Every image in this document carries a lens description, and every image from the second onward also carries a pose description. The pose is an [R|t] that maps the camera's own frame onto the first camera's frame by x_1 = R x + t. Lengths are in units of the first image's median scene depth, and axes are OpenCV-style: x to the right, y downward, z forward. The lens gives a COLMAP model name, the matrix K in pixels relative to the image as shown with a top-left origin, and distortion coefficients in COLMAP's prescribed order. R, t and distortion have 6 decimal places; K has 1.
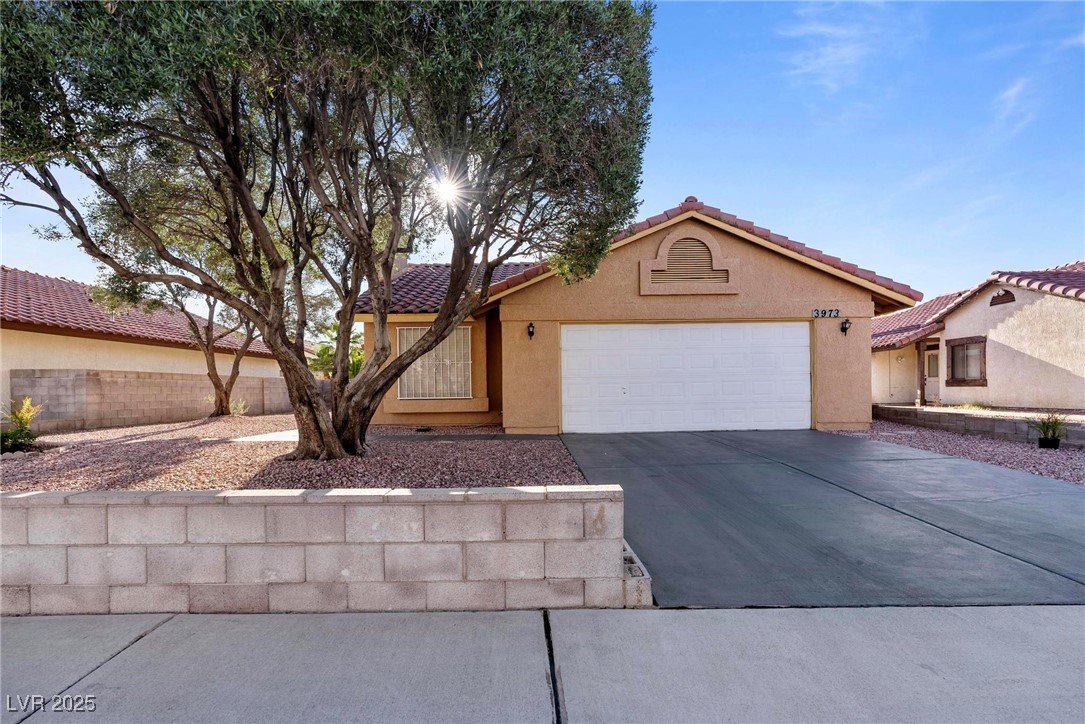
lens RADIAL K [[488.4, 0, 542.5], [0, 488.4, 362.0], [0, 0, 1]] dist [-0.001603, -0.000350]
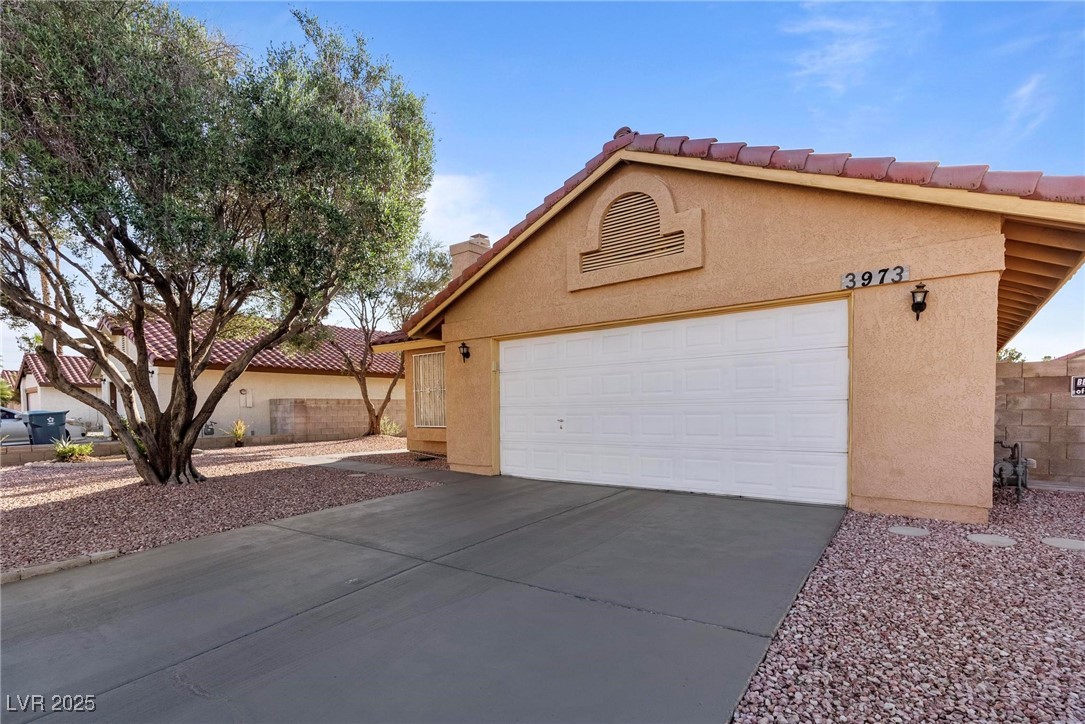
lens RADIAL K [[503.8, 0, 542.1], [0, 503.8, 402.1], [0, 0, 1]] dist [-0.000431, -0.000099]
pose [[0.796793, -0.005333, -0.604229, 0.612393], [0.035248, 0.998669, 0.037666, -0.005229], [0.603224, -0.051310, 0.795920, 0.380769]]
